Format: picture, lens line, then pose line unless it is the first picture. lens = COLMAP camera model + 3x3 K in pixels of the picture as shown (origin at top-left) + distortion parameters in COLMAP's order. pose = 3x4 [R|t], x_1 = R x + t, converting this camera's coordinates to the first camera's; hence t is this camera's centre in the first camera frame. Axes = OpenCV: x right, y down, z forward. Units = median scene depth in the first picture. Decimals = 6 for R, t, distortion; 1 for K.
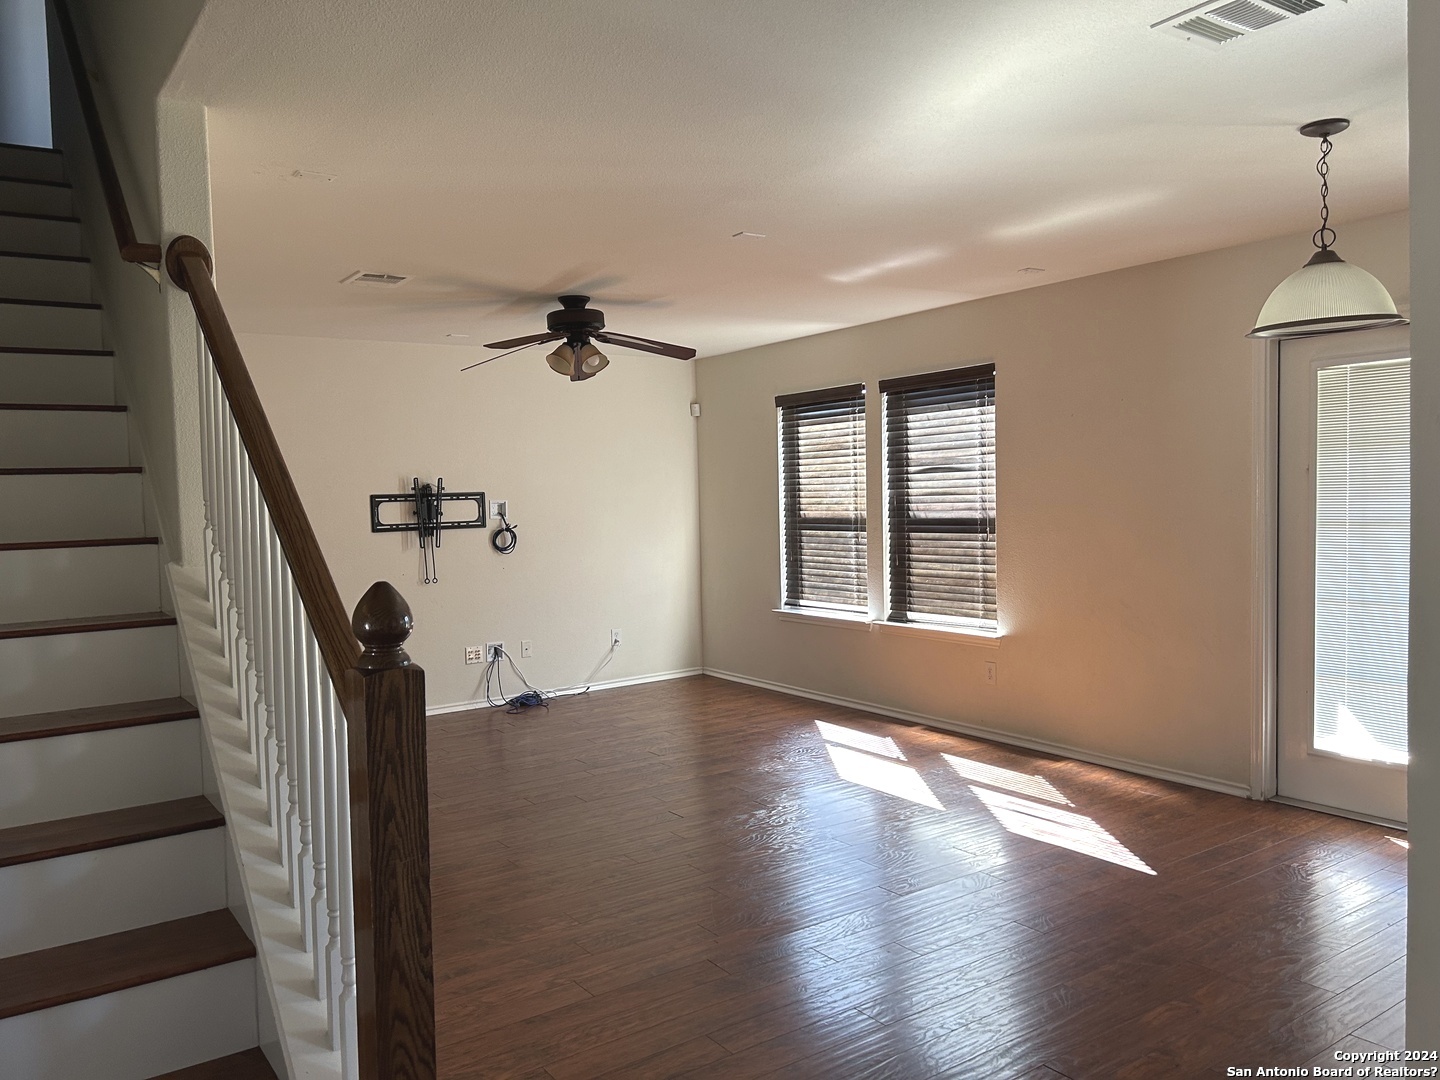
lens RADIAL K [[1082.8, 0, 759.2], [0, 1082.8, 553.1], [0, 0, 1]] dist [0.074839, -0.083318]
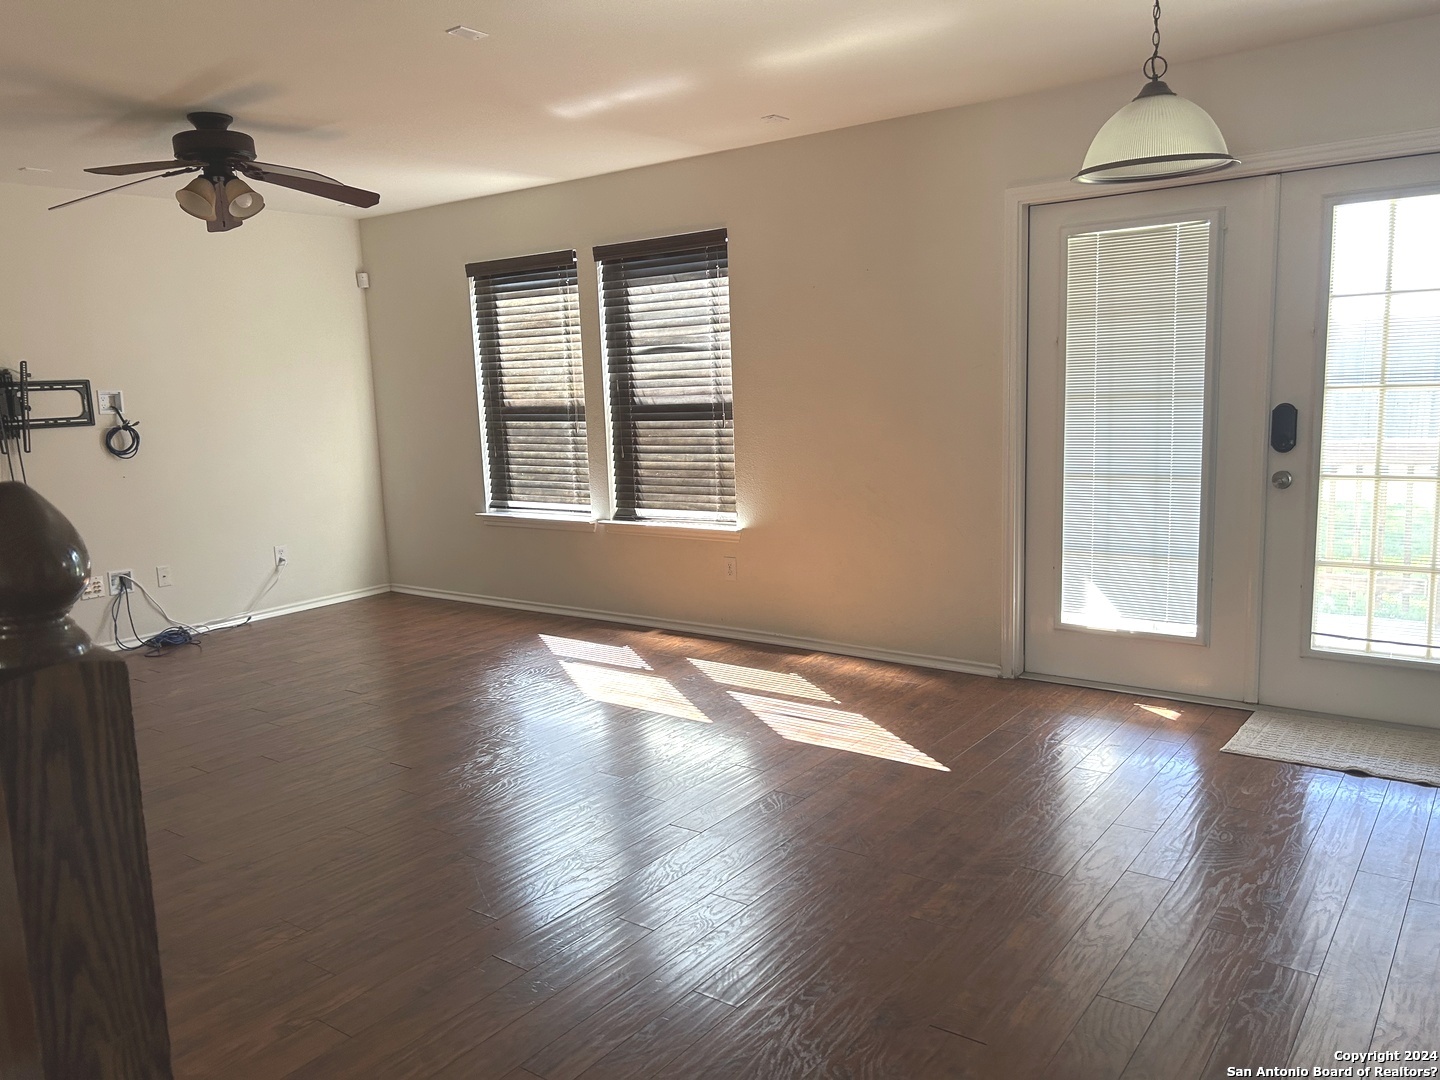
lens RADIAL K [[1082.8, 0, 754.9], [0, 1082.8, 542.1], [0, 0, 1]] dist [0.074839, -0.083318]
pose [[0.952820, -0.056565, 0.298219, -0.049059], [0.031280, 0.995550, 0.088893, 0.005434], [-0.301920, -0.075371, 0.950349, 0.121384]]
